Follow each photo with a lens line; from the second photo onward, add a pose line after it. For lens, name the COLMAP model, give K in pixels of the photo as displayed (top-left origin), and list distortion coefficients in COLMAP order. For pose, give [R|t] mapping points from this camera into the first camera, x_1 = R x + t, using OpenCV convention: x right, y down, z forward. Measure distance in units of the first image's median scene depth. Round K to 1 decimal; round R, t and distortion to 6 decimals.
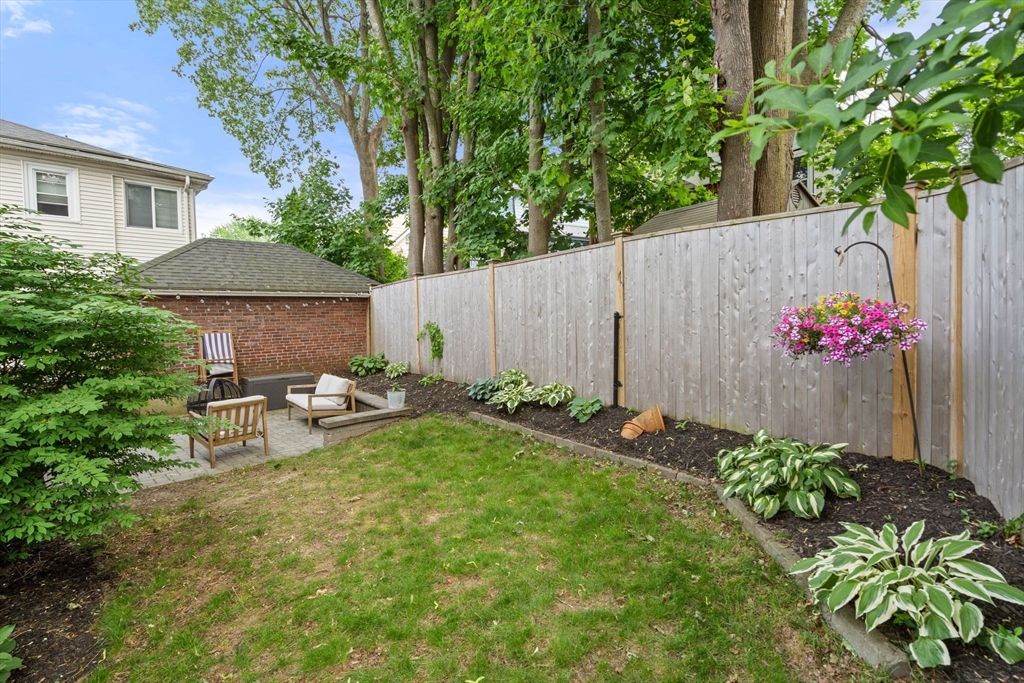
lens RADIAL K [[475.8, 0, 513.8], [0, 475.8, 330.5], [0, 0, 1]] dist [-0.002023, 0.002339]
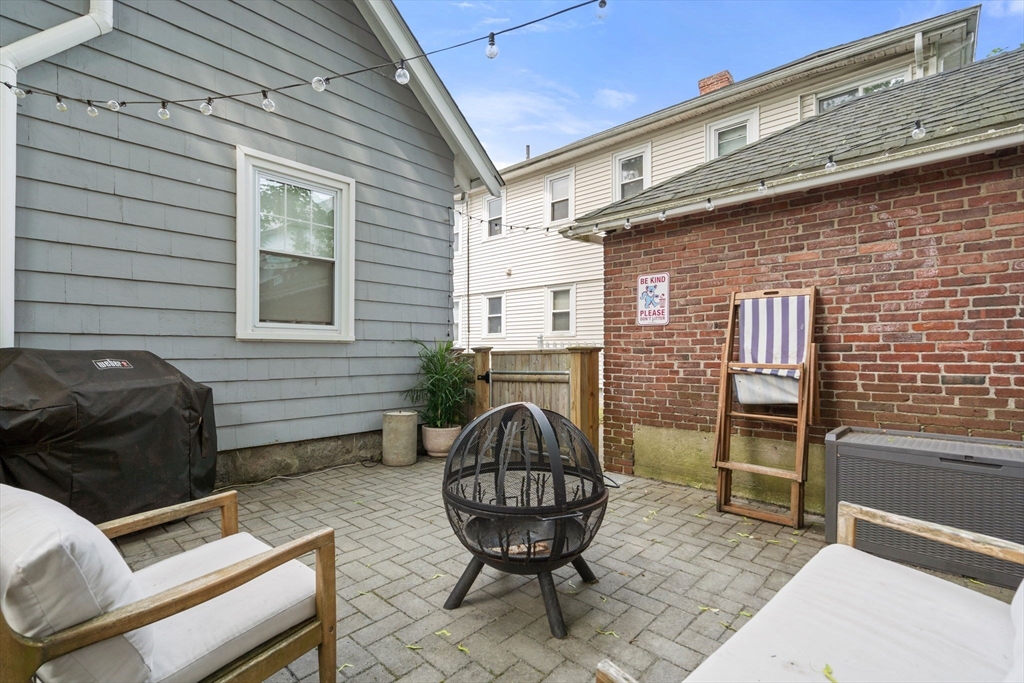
lens RADIAL K [[475.8, 0, 511.2], [0, 475.8, 344.1], [0, 0, 1]] dist [-0.002023, 0.002339]
pose [[0.052709, 0.011100, -0.998548, -0.258938], [-0.036743, 0.999283, 0.009168, 0.048467], [0.997934, 0.036207, 0.053079, 0.782521]]
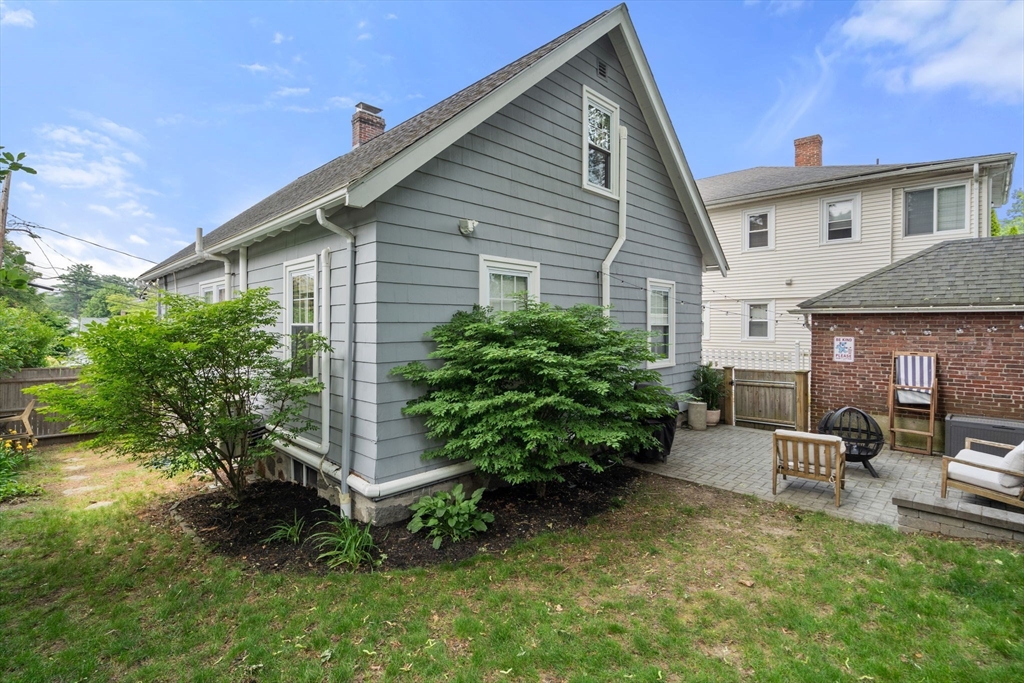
lens RADIAL K [[475.8, 0, 518.5], [0, 475.8, 325.7], [0, 0, 1]] dist [-0.002023, 0.002339]
pose [[0.018979, 0.029185, -0.999394, 0.223009], [-0.034690, 0.998991, 0.028515, -0.049029], [0.999218, 0.034128, 0.019972, 0.267170]]
